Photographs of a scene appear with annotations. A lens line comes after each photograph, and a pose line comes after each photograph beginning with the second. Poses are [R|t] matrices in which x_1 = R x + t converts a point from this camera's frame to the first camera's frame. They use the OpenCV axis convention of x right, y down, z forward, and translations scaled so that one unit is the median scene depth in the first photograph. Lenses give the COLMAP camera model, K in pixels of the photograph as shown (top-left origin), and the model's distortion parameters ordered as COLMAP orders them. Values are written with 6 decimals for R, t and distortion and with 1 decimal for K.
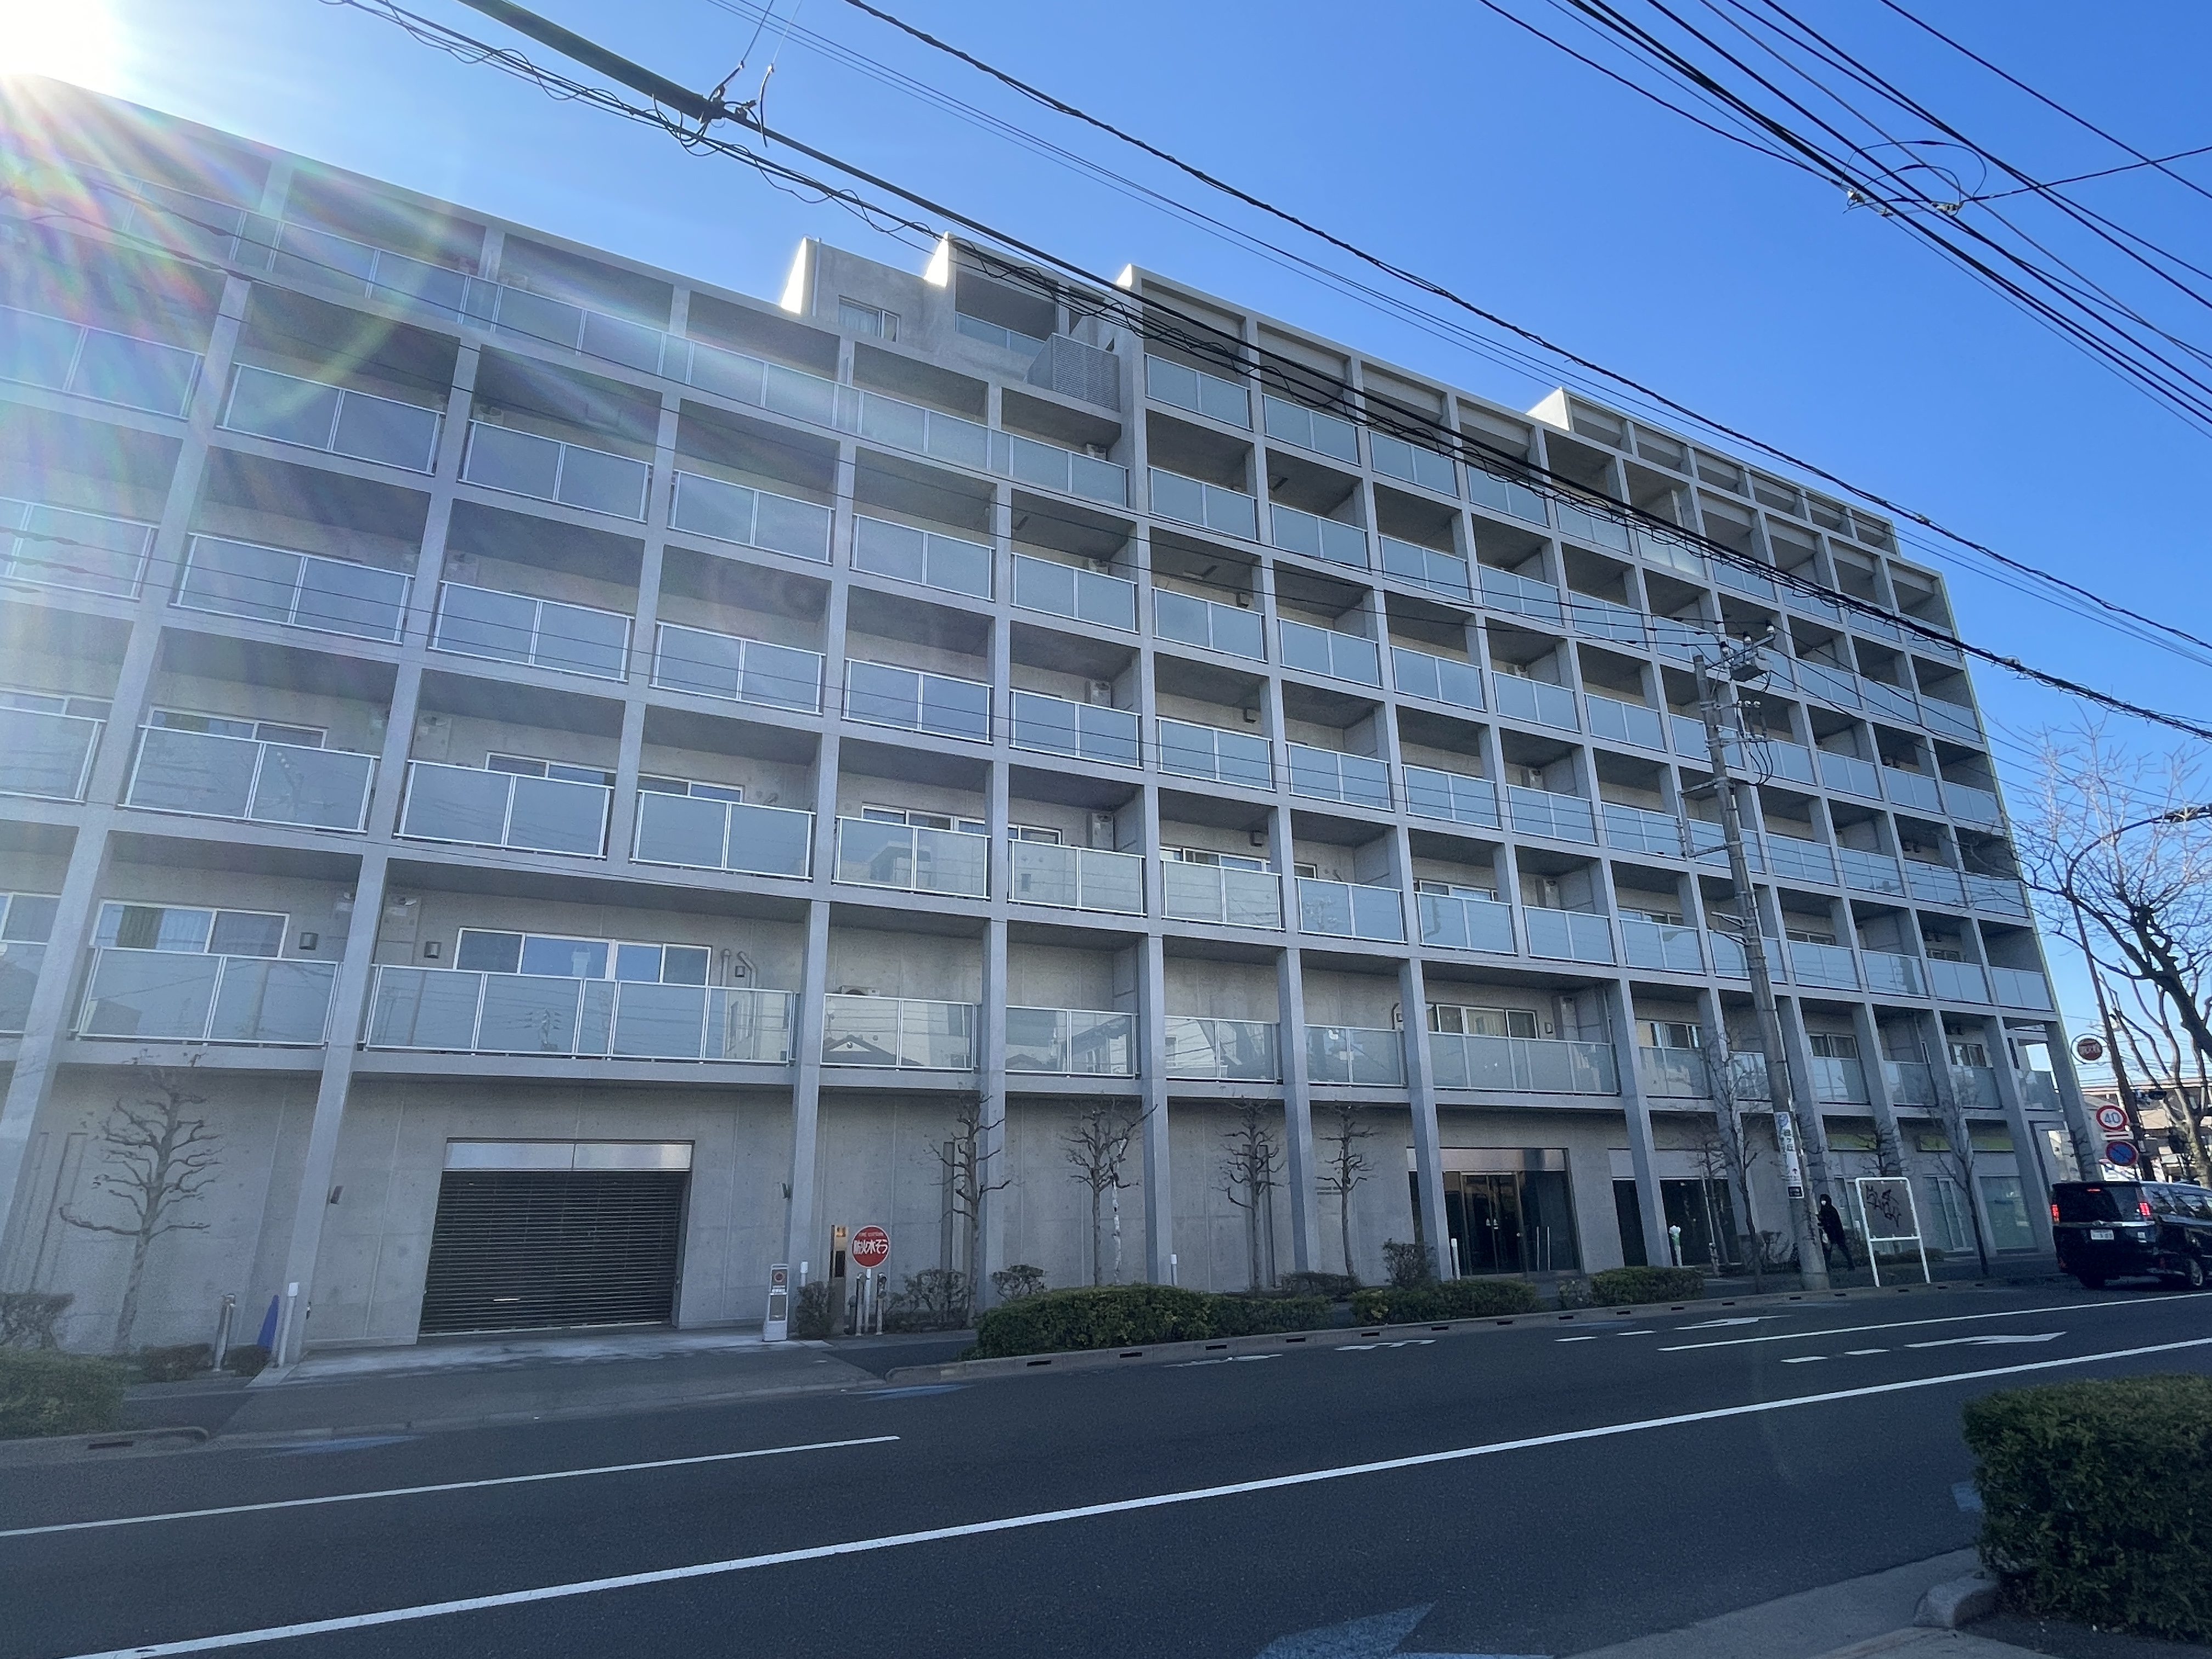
lens RADIAL K [[1154.6, 0, 1111.3], [0, 1154.6, 821.7], [0, 0, 1]] dist [0.000263, 0.000644]
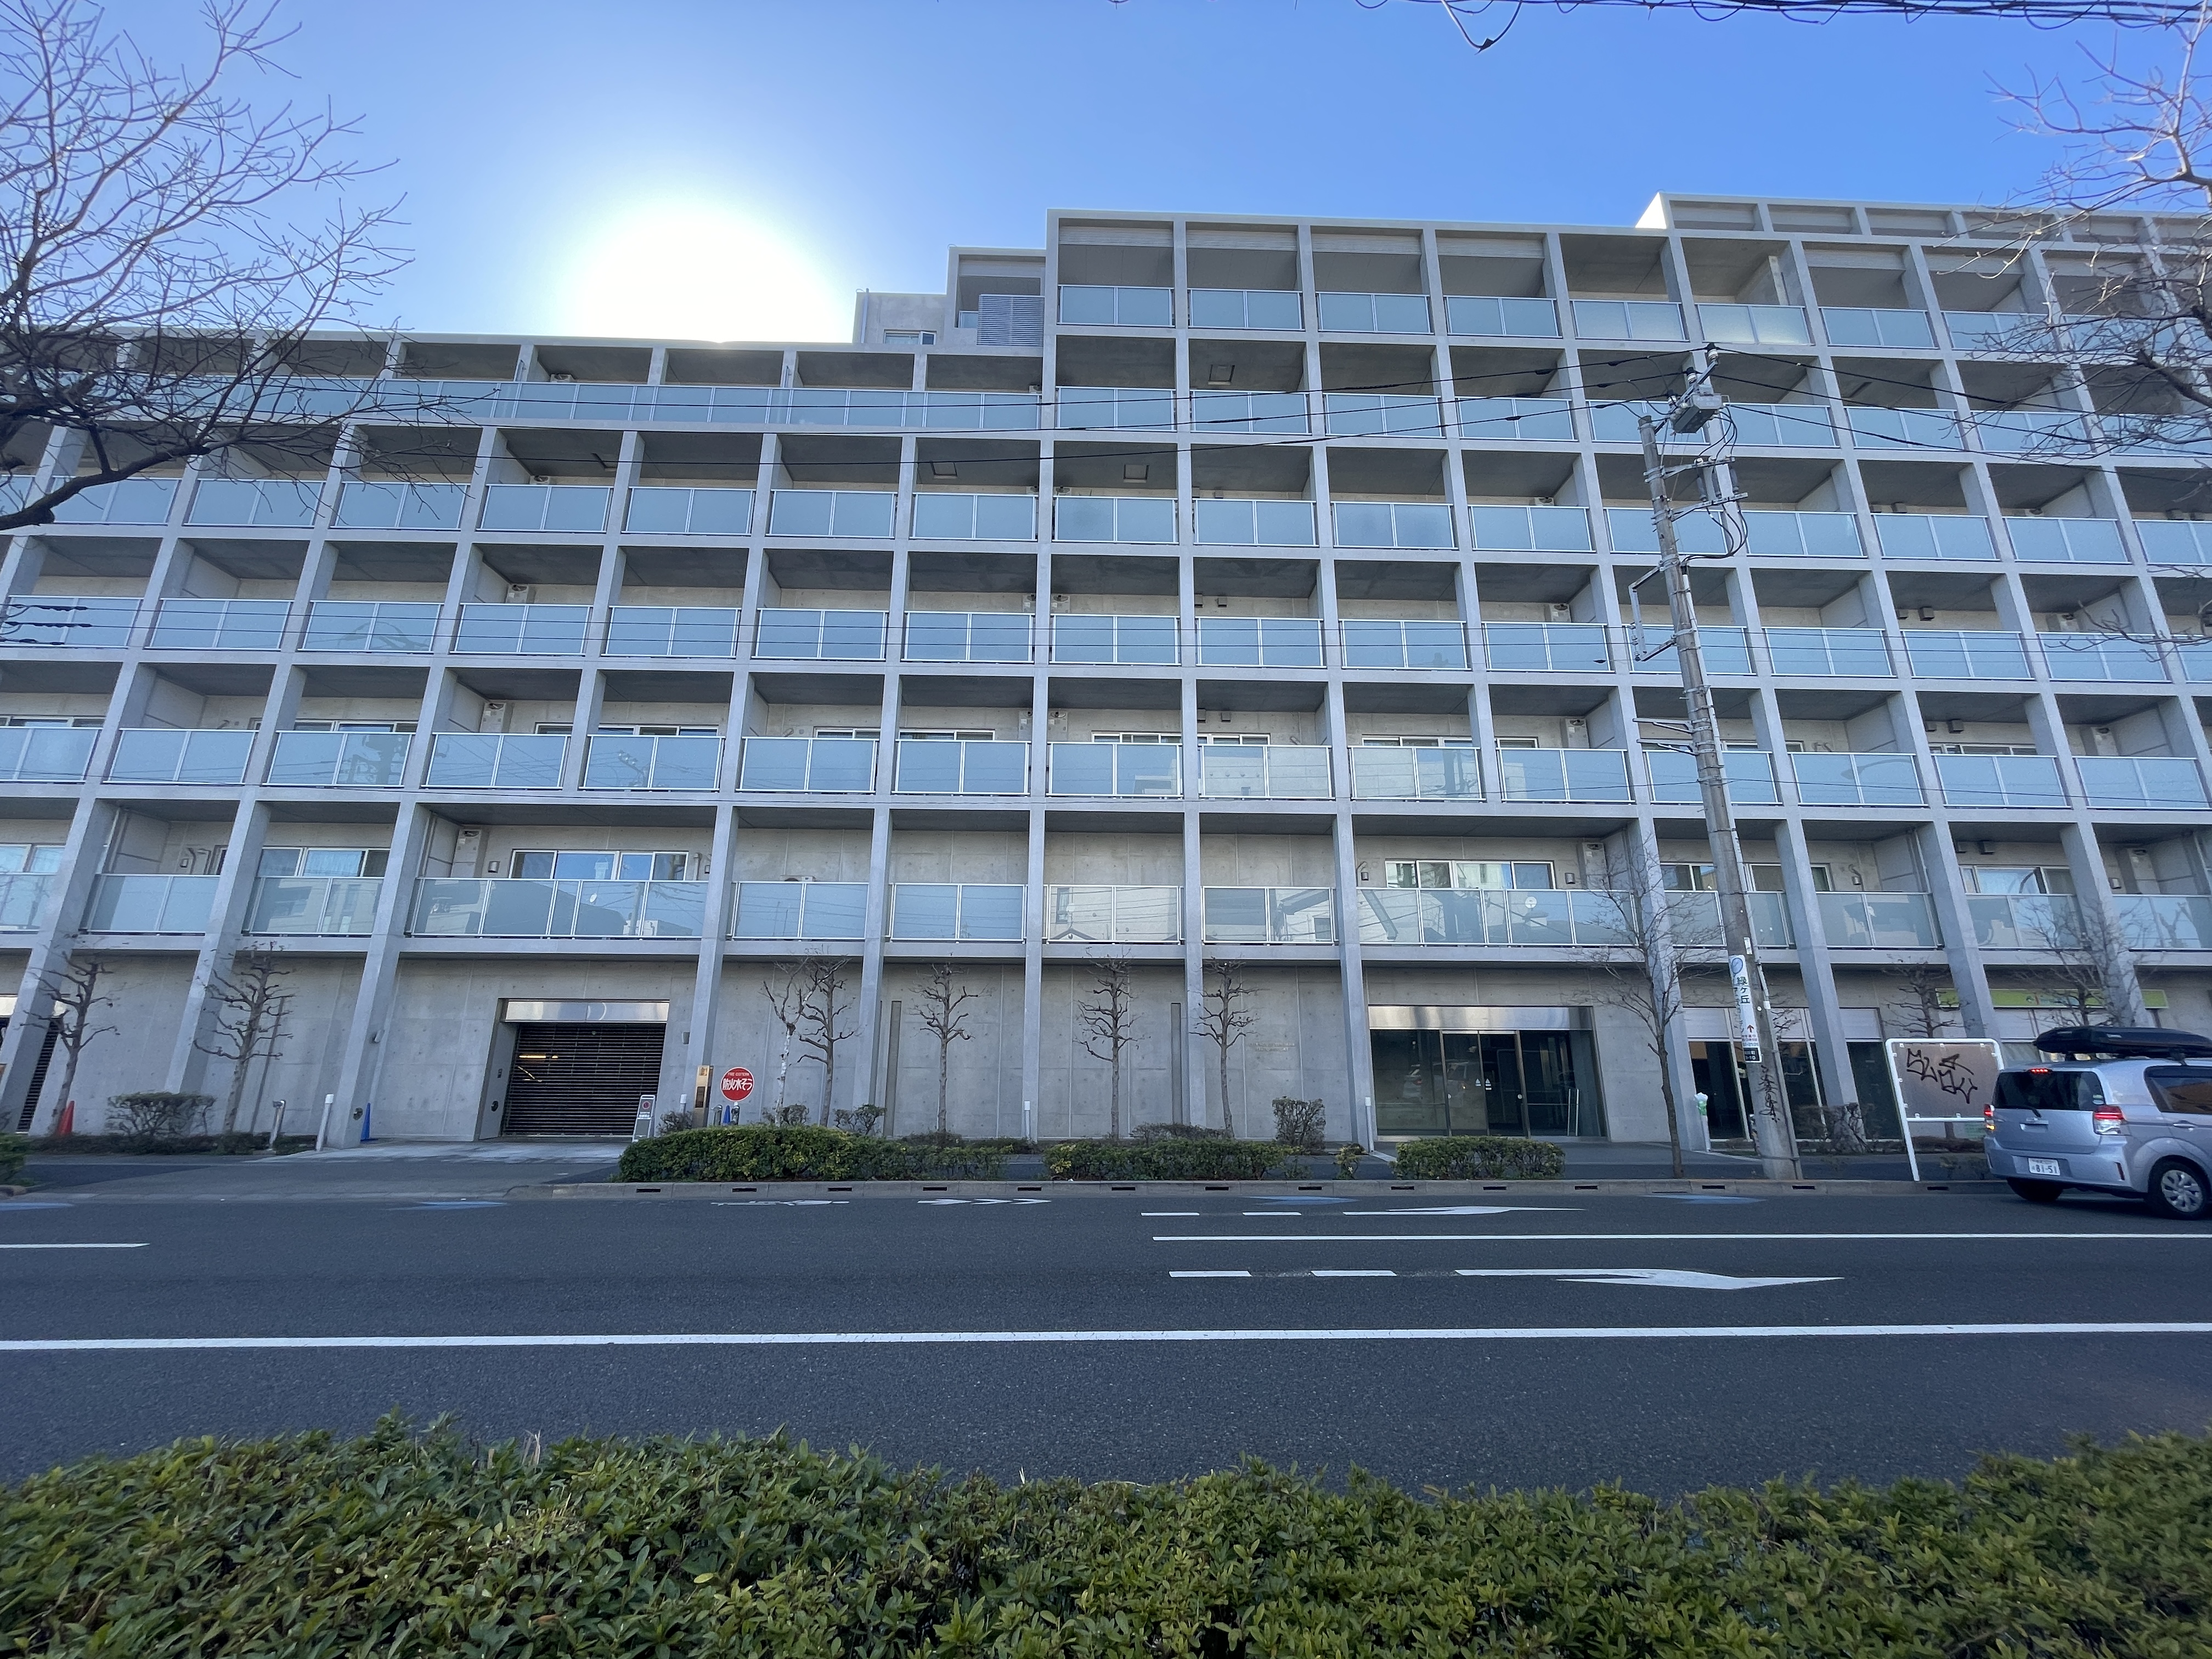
lens RADIAL K [[932.5, 0, 1131.0], [0, 932.5, 781.6], [0, 0, 1]] dist [-0.001796, -0.000541]
pose [[0.906238, -0.100033, -0.410763, 0.446821], [0.114928, 0.993305, 0.011660, 0.064186], [0.406846, -0.057775, 0.911668, 0.215777]]
